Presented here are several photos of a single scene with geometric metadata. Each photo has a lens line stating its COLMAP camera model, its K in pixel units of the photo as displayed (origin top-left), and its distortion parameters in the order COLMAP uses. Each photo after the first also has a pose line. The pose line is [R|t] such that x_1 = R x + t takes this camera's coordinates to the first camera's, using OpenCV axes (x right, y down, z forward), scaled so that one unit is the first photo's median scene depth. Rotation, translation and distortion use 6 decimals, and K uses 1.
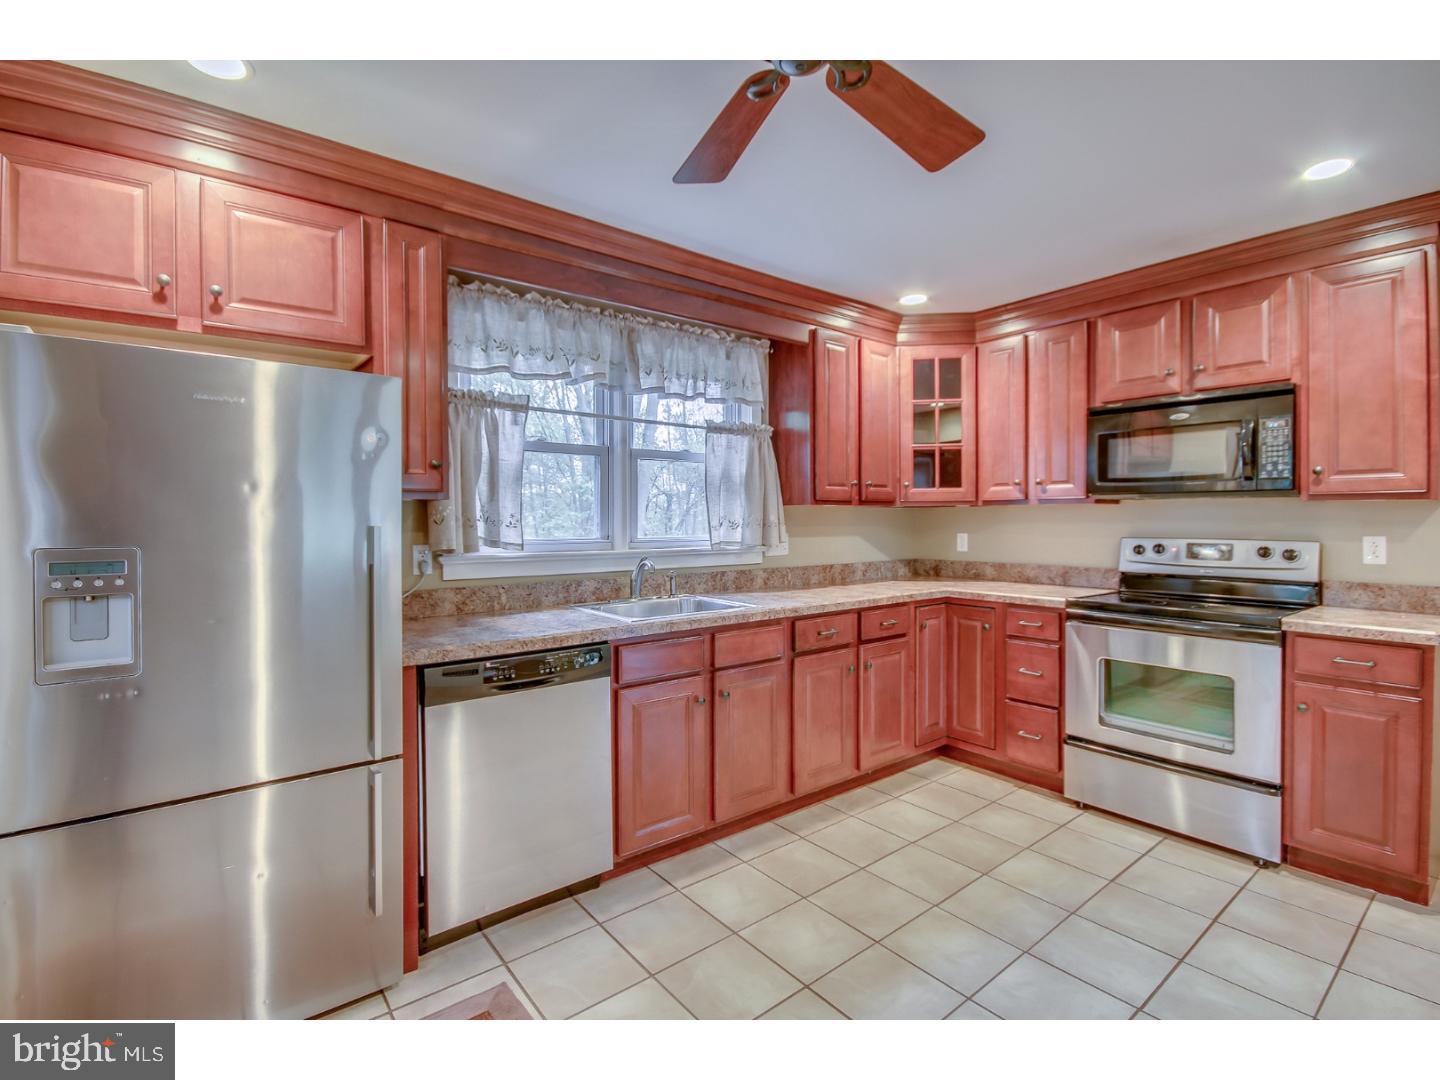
lens RADIAL K [[675.2, 0, 678.0], [0, 675.2, 524.2], [0, 0, 1]] dist [0.003145, -0.006789]
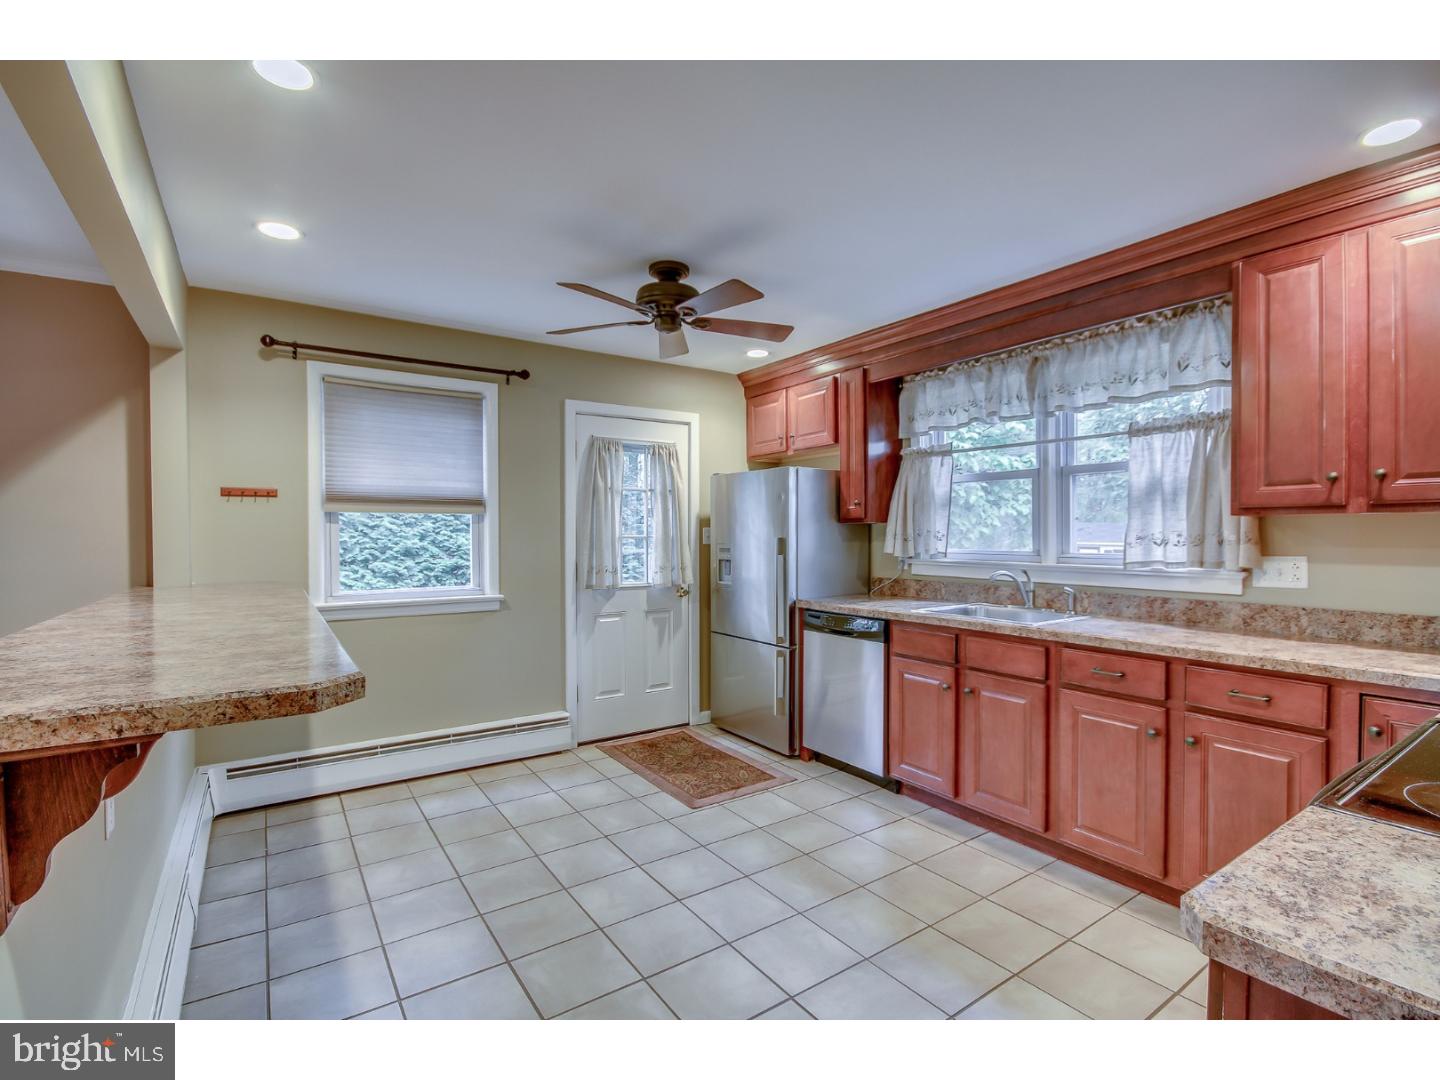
lens RADIAL K [[675.2, 0, 728.7], [0, 675.2, 539.3], [0, 0, 1]] dist [0.003145, -0.006789]
pose [[-0.047509, 0.010282, -0.998818, 1.057280], [-0.005854, 0.999927, 0.010572, -0.008918], [0.998854, 0.006350, -0.047446, 0.573278]]
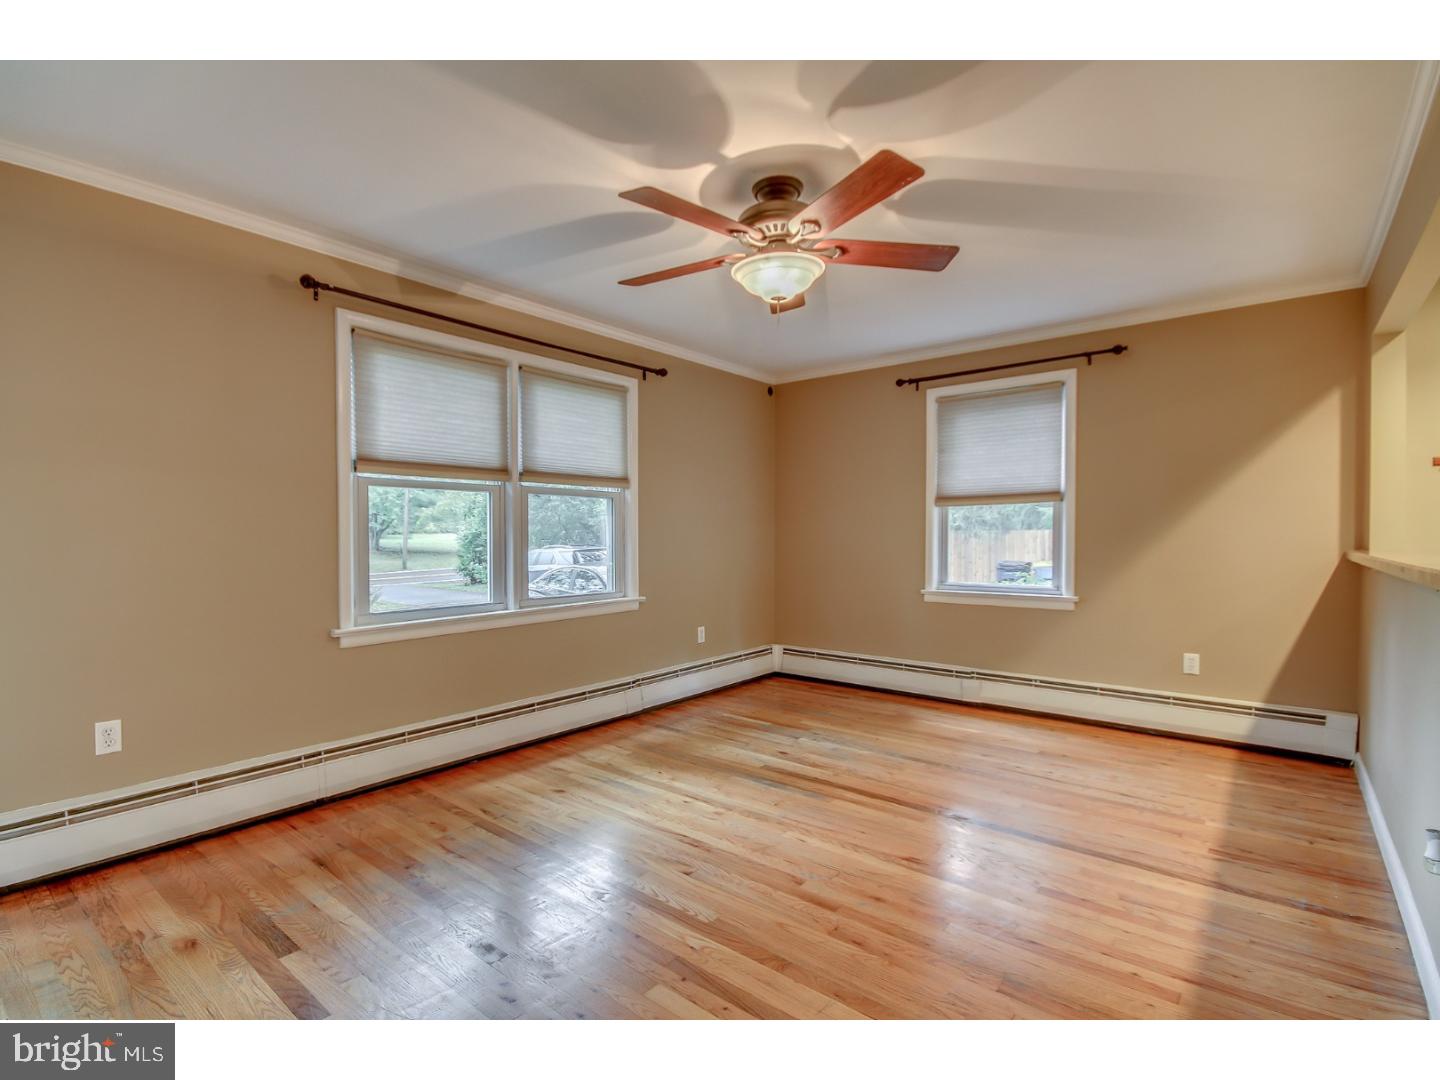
lens RADIAL K [[675.2, 0, 738.1], [0, 675.2, 549.1], [0, 0, 1]] dist [0.003145, -0.006789]
pose [[-0.969821, 0.009756, -0.243624, 1.406916], [0.000798, 0.999321, 0.036842, 0.034539], [0.243818, 0.035536, -0.969170, 0.498358]]
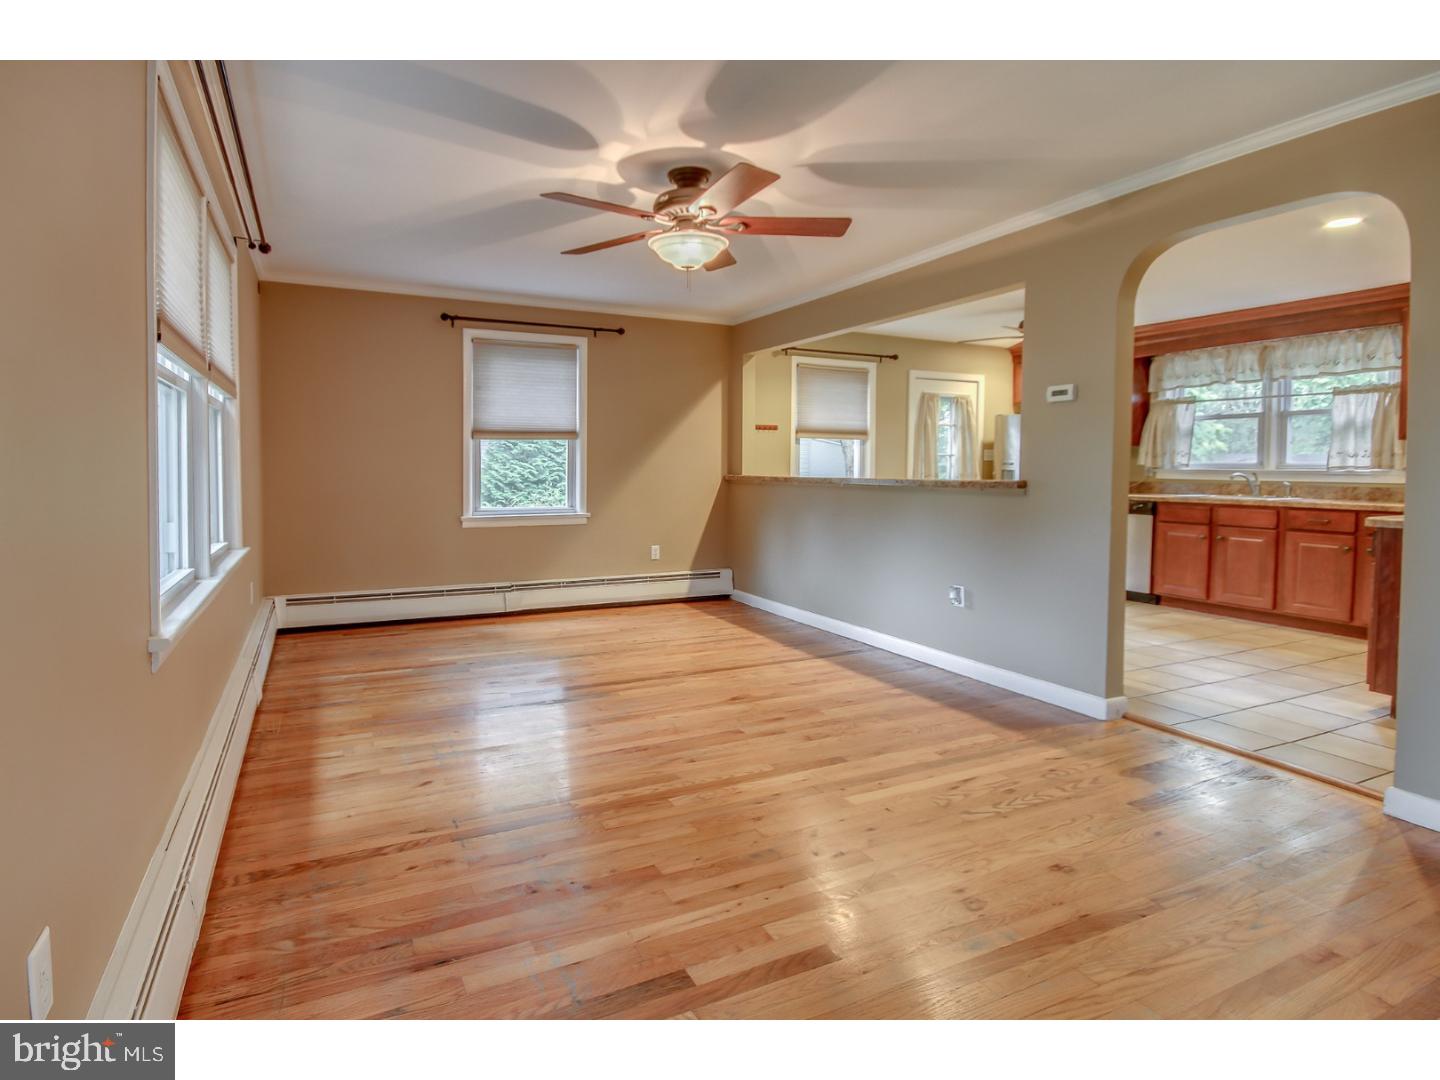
lens RADIAL K [[675.2, 0, 624.5], [0, 675.2, 490.0], [0, 0, 1]] dist [0.003145, -0.006789]
pose [[-0.274572, 0.035101, -0.960926, 2.184796], [-0.015896, 0.999031, 0.041035, 0.047636], [0.961435, 0.026542, -0.273748, -0.146509]]
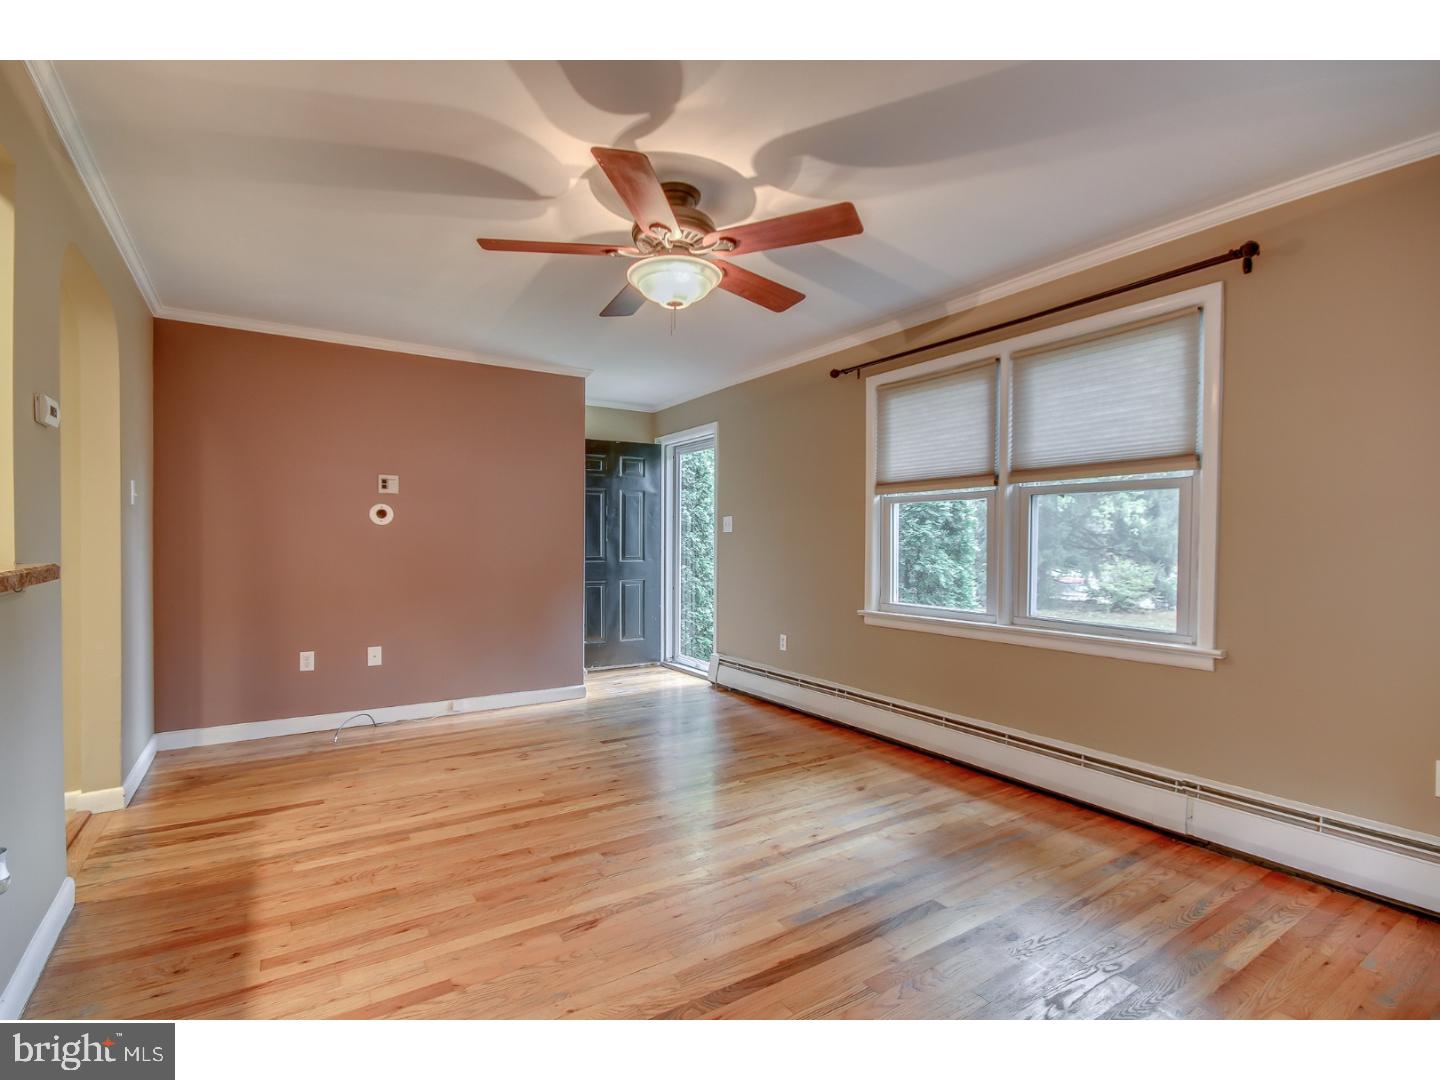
lens RADIAL K [[675.2, 0, 710.6], [0, 675.2, 548.0], [0, 0, 1]] dist [0.003145, -0.006789]
pose [[0.084957, -0.004554, 0.996374, 0.269971], [0.009131, 0.999951, 0.003792, 0.054815], [-0.996343, 0.008776, 0.084995, -0.466970]]
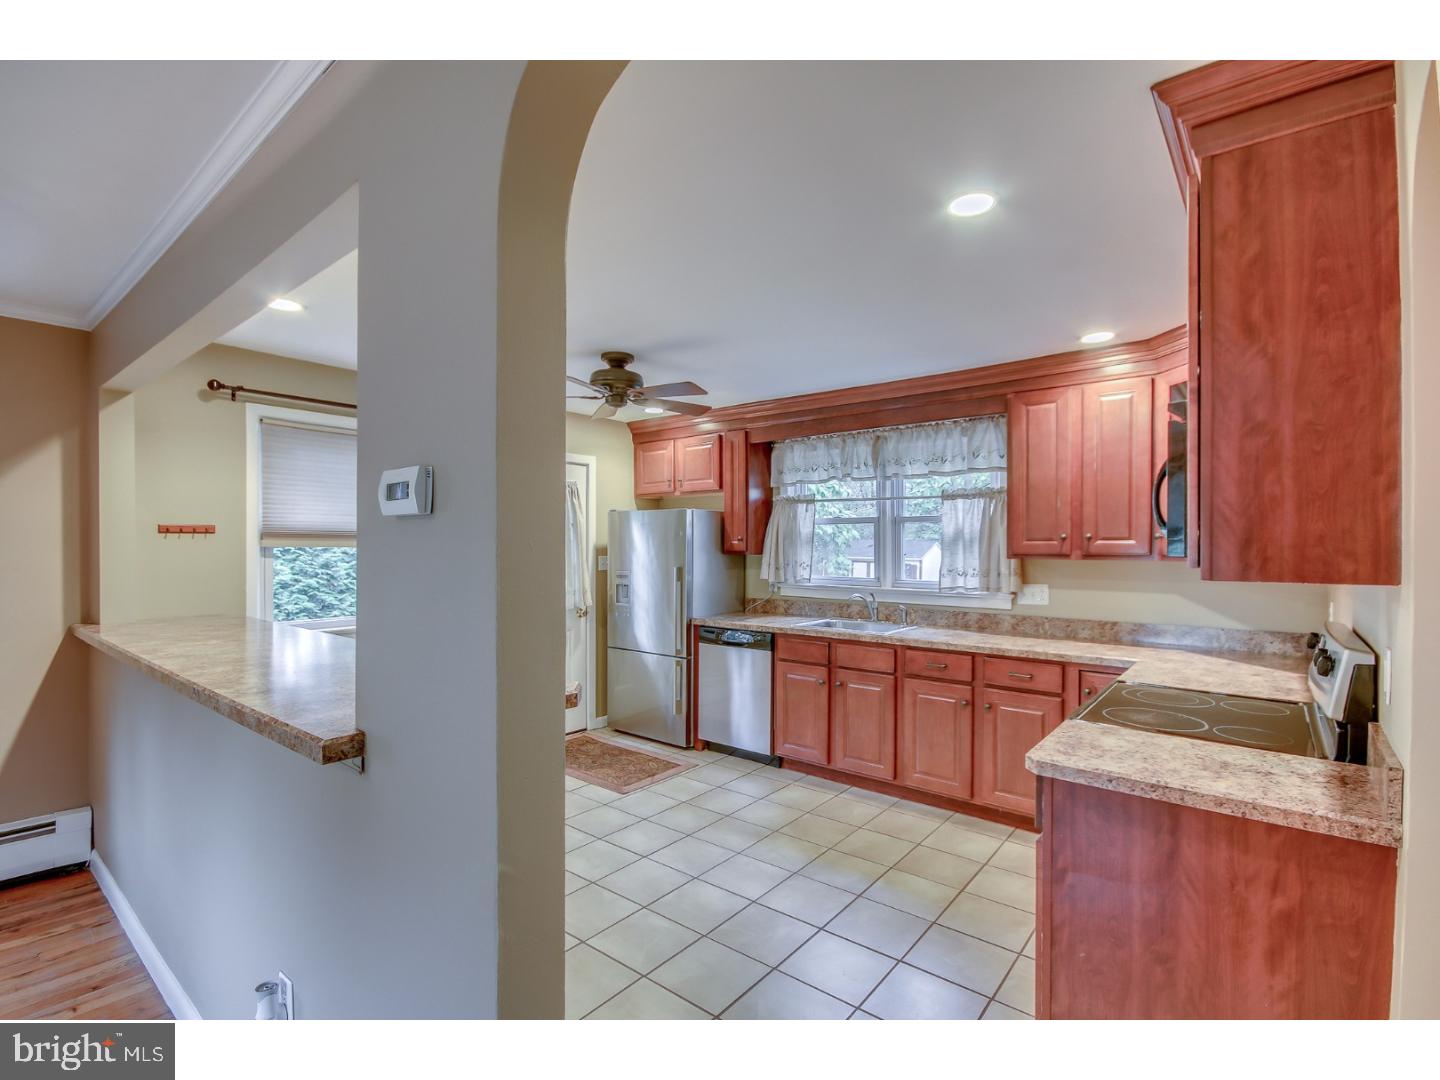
lens RADIAL K [[675.2, 0, 717.1], [0, 675.2, 544.3], [0, 0, 1]] dist [0.003145, -0.006789]
pose [[0.225138, 0.002907, -0.974323, 1.309818], [-0.008670, 0.999962, 0.000980, -0.055453], [0.974288, 0.008227, 0.225155, 0.336892]]
